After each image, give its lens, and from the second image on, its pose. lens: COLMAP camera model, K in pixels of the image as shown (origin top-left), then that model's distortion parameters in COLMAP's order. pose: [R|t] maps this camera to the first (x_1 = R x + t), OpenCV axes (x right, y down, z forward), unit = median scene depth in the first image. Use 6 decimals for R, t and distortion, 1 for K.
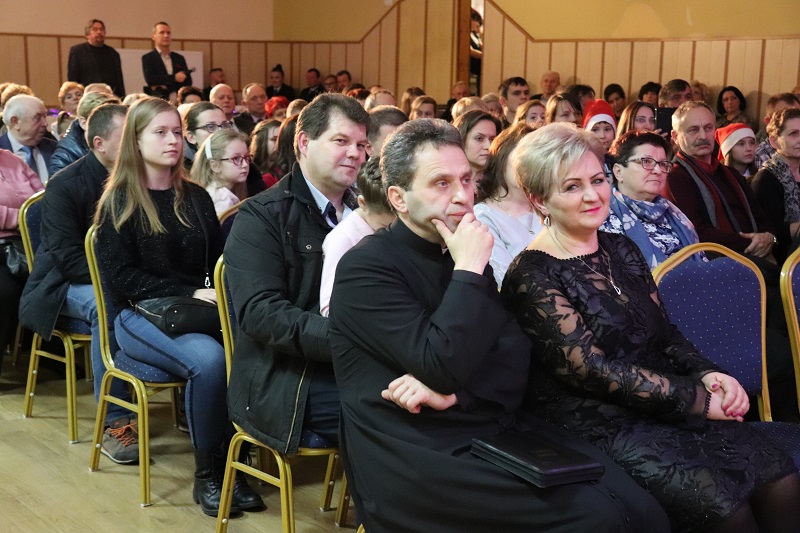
lens RADIAL K [[1414.1, 0, 400.0], [0, 1414.1, 266.5], [0, 0, 1]] dist [0.050972, -0.027371]
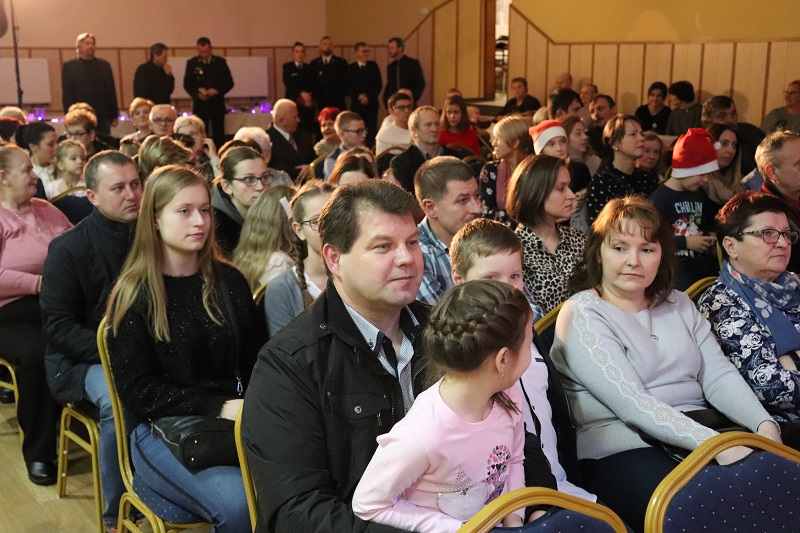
lens RADIAL K [[1111.4, 0, 400.0], [0, 1111.4, 266.5], [0, 0, 1]] dist [-0.026888, -0.029815]
pose [[0.999347, -0.019012, -0.030715, -0.006770], [0.020452, 0.998673, 0.047266, -0.032257], [0.029776, -0.047863, 0.998410, 0.125476]]
